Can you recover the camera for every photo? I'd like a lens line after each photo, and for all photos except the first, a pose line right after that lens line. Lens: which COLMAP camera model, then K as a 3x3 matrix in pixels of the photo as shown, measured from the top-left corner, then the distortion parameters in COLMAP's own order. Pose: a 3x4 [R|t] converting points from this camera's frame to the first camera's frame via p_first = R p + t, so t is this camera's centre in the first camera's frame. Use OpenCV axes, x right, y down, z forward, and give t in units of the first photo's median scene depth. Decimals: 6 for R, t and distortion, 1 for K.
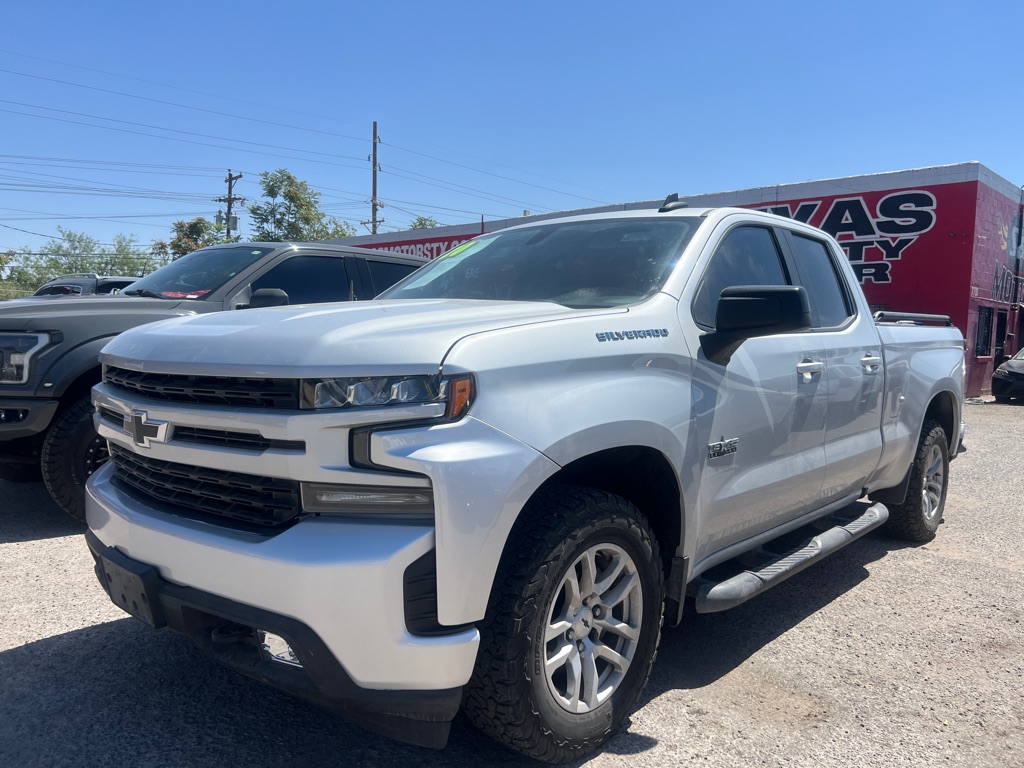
lens RADIAL K [[770.7, 0, 530.6], [0, 770.7, 385.4], [0, 0, 1]] dist [0.056209, -0.065820]
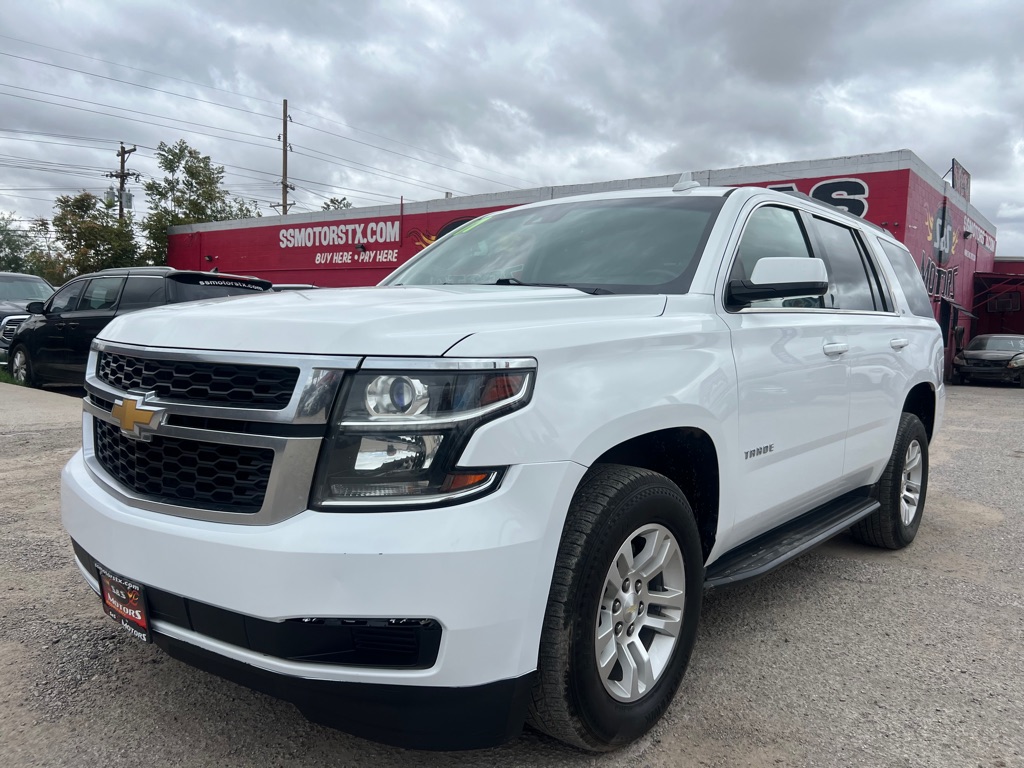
lens RADIAL K [[770.7, 0, 530.6], [0, 770.7, 385.4], [0, 0, 1]] dist [0.056209, -0.065820]
pose [[0.994378, 0.000828, 0.105883, -0.007630], [-0.001764, 0.999960, 0.008751, 0.003367], [-0.105871, -0.008888, 0.994340, 0.057775]]
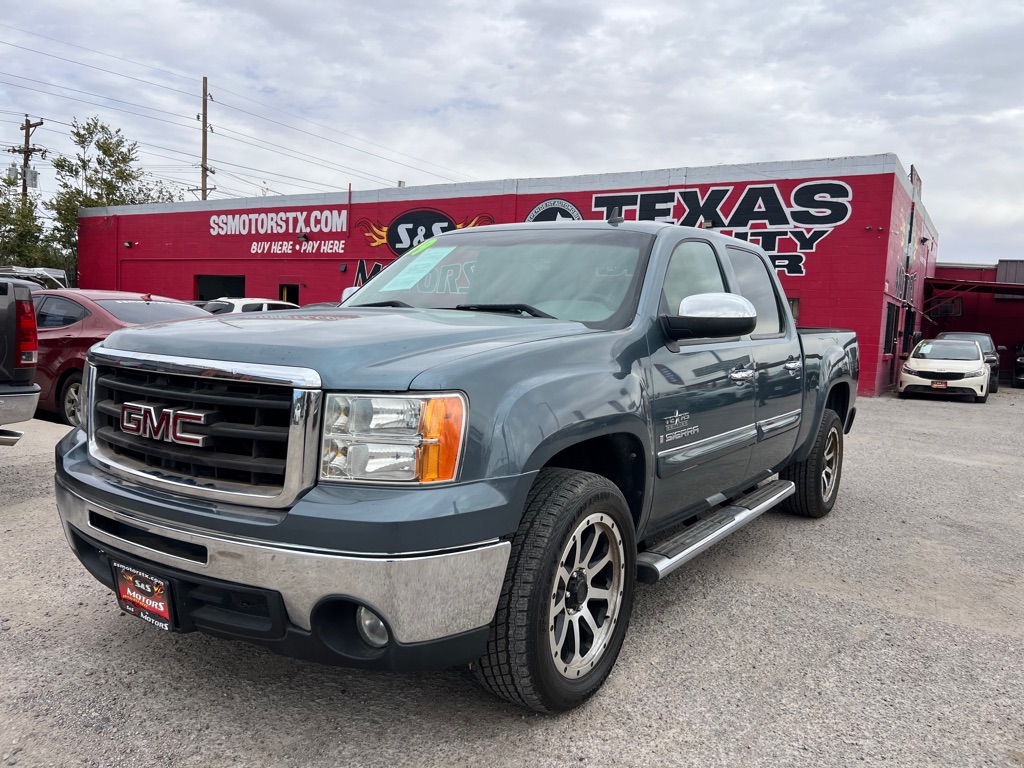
lens RADIAL K [[770.7, 0, 530.6], [0, 770.7, 385.4], [0, 0, 1]] dist [0.056209, -0.065820]
pose [[0.977498, 0.006276, 0.210850, -0.065190], [-0.009645, 0.999842, 0.014953, -0.006587], [-0.210722, -0.016651, 0.977404, 0.122390]]
